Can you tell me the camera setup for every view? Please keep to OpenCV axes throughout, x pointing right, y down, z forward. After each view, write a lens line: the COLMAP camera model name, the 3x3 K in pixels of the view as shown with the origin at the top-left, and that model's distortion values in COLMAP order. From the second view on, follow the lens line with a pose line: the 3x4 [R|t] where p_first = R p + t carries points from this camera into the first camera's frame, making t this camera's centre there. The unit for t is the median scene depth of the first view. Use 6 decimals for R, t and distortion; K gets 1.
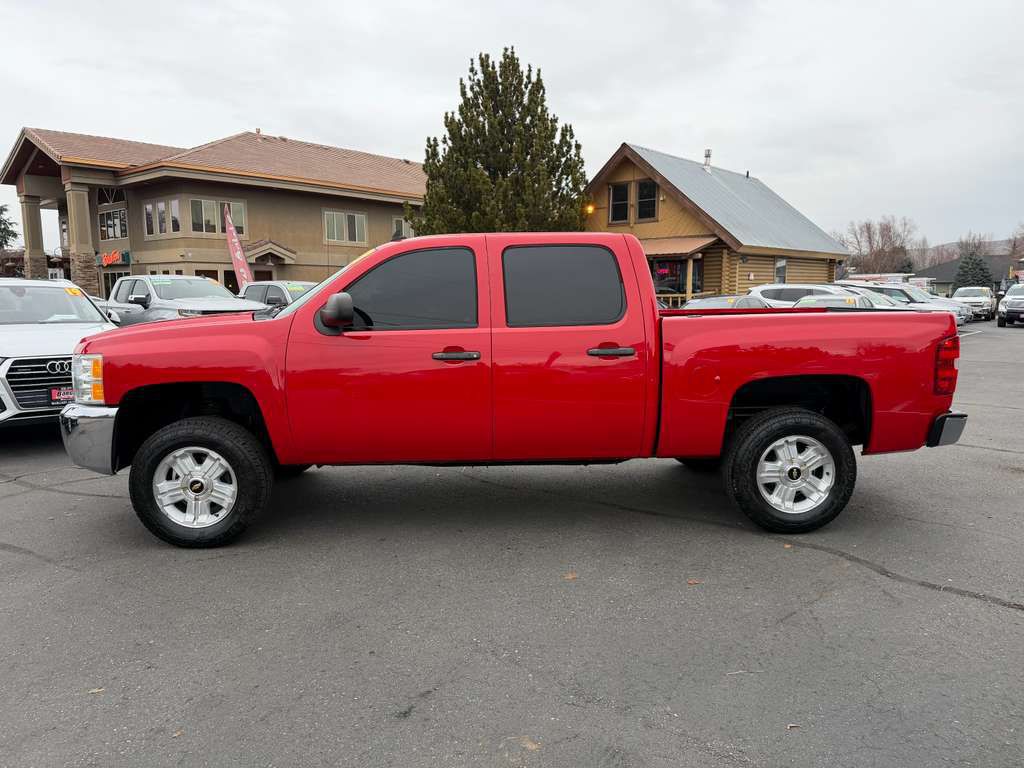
lens RADIAL K [[730.9, 0, 502.3], [0, 730.9, 397.1], [0, 0, 1]] dist [0.110689, -0.125444]
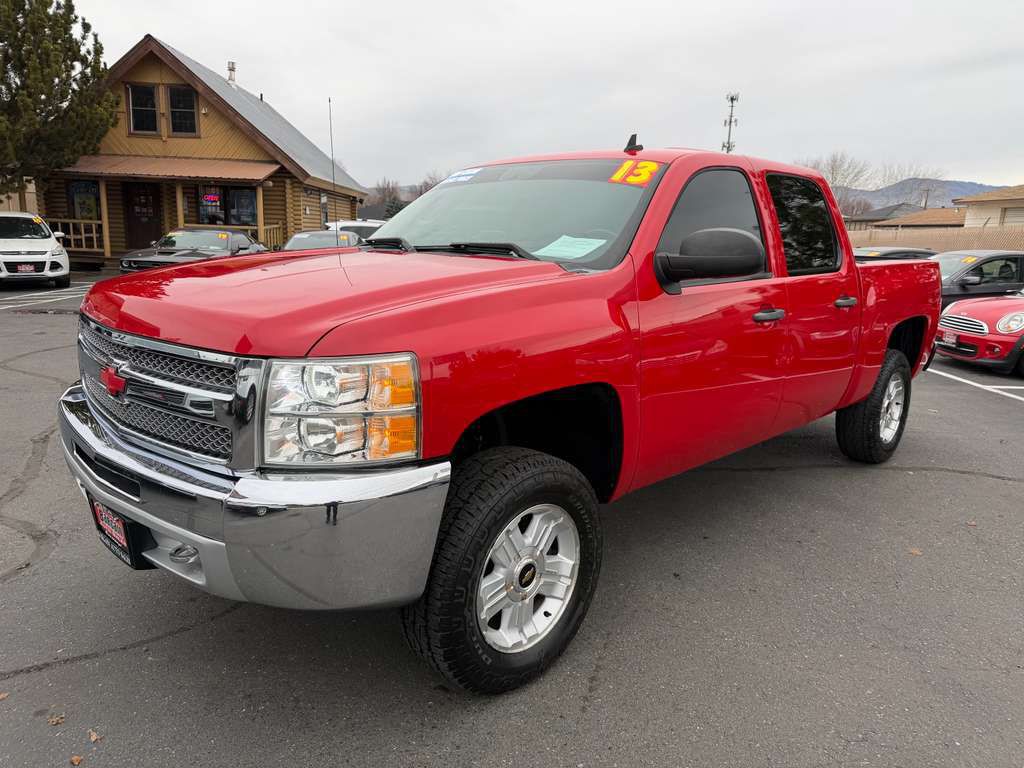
lens RADIAL K [[741.8, 0, 512.7], [0, 741.8, 397.6], [0, 0, 1]] dist [-0.000481, 0.002533]
pose [[0.714030, -0.125381, 0.688796, -0.162209], [0.064868, 0.991449, 0.113228, -0.015443], [-0.697103, -0.036168, 0.716058, 0.128386]]
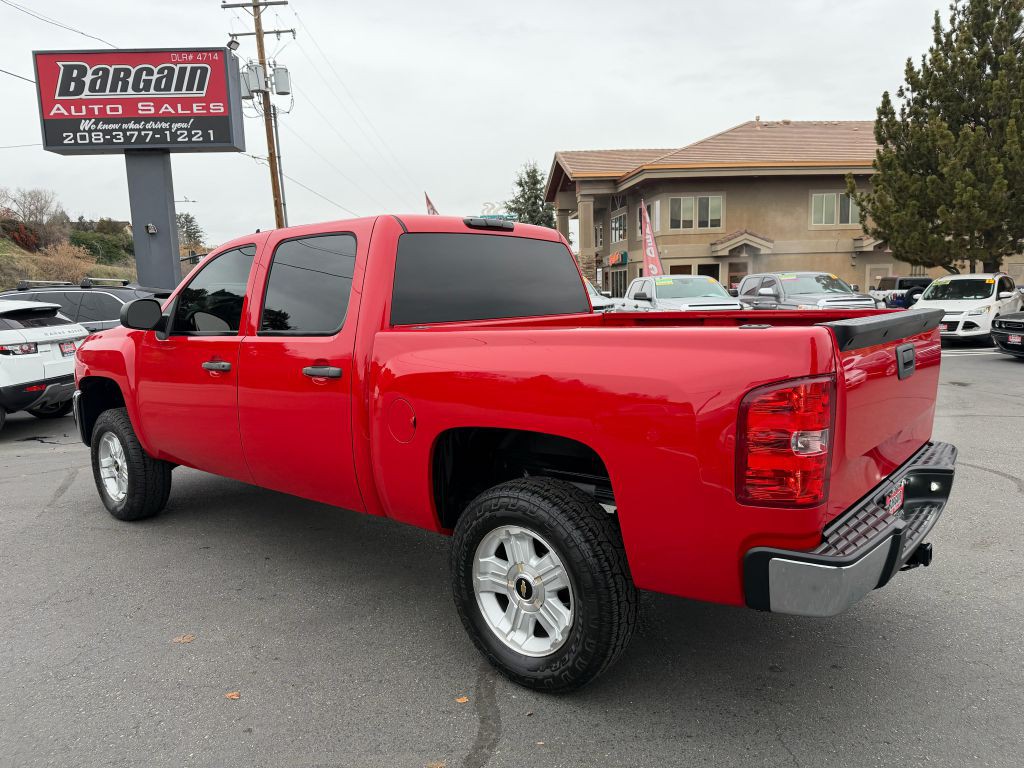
lens RADIAL K [[732.8, 0, 516.7], [0, 732.8, 401.4], [0, 0, 1]] dist [0.056861, -0.059209]
pose [[0.752669, 0.080240, -0.653491, 0.159917], [-0.068317, 0.996706, 0.043698, -0.015392], [0.654845, 0.011755, 0.755672, 0.107989]]
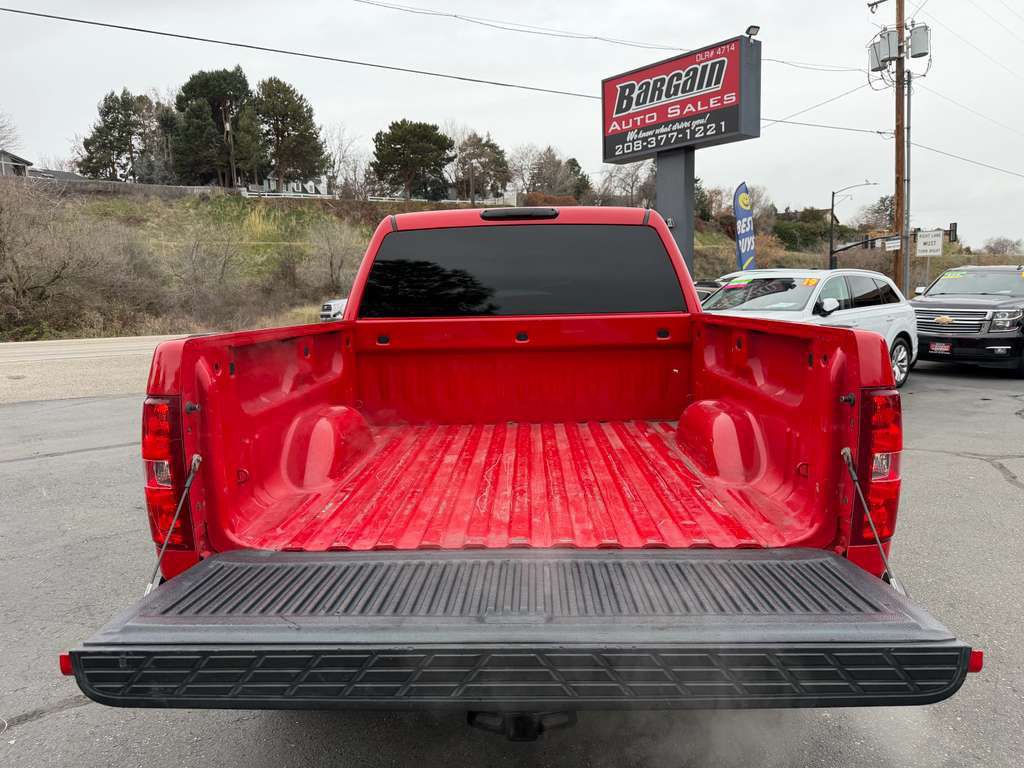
lens RADIAL K [[737.3, 0, 515.9], [0, 737.3, 401.4], [0, 0, 1]] dist [0.025755, -0.030306]
pose [[-0.033458, 0.147736, -0.988461, 0.200397], [-0.115736, 0.981788, 0.150656, -0.033165], [0.992716, 0.119441, -0.015750, 0.239221]]
